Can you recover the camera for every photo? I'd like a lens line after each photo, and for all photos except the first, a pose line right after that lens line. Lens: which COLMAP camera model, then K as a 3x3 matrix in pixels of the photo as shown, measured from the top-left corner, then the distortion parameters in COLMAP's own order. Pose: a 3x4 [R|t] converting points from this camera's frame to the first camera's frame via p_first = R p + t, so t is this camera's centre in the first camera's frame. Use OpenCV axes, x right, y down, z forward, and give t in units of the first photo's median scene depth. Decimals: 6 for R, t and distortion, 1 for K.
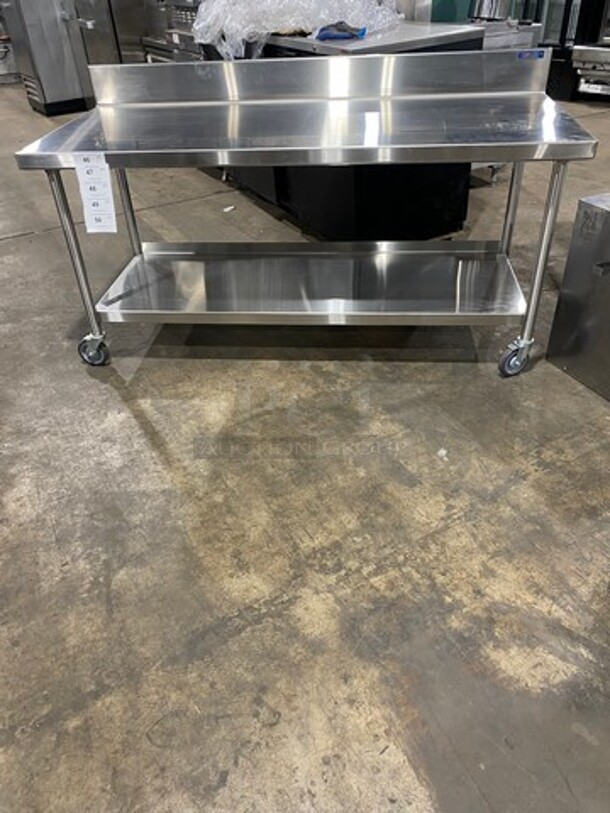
lens RADIAL K [[619.9, 0, 305.0], [0, 619.9, 406.5], [0, 0, 1]] dist [-0.006925, -0.006798]
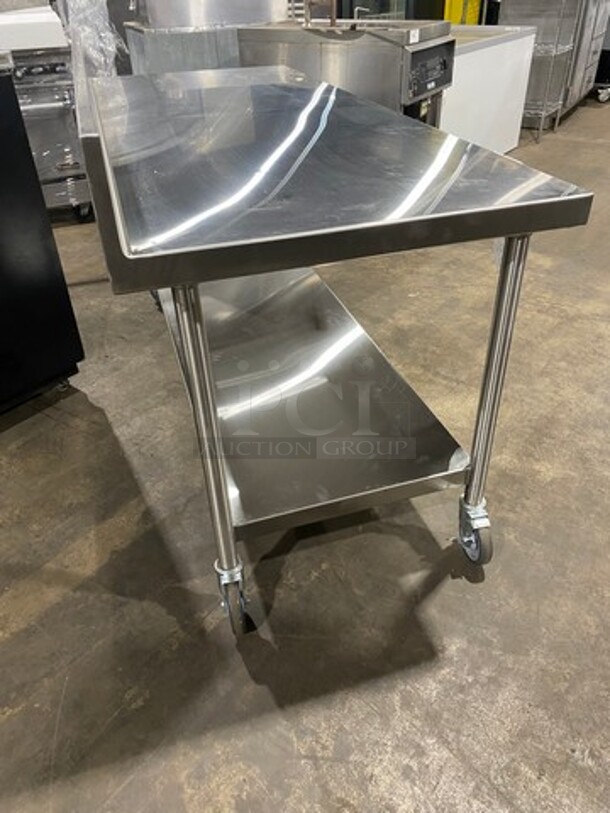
lens RADIAL K [[619.9, 0, 305.0], [0, 619.9, 406.5], [0, 0, 1]] dist [-0.006925, -0.006798]
pose [[-0.392889, -0.492834, 0.776372, -0.910031], [0.578579, 0.523736, 0.625257, -0.833245], [-0.714762, 0.694849, 0.079373, 1.338612]]
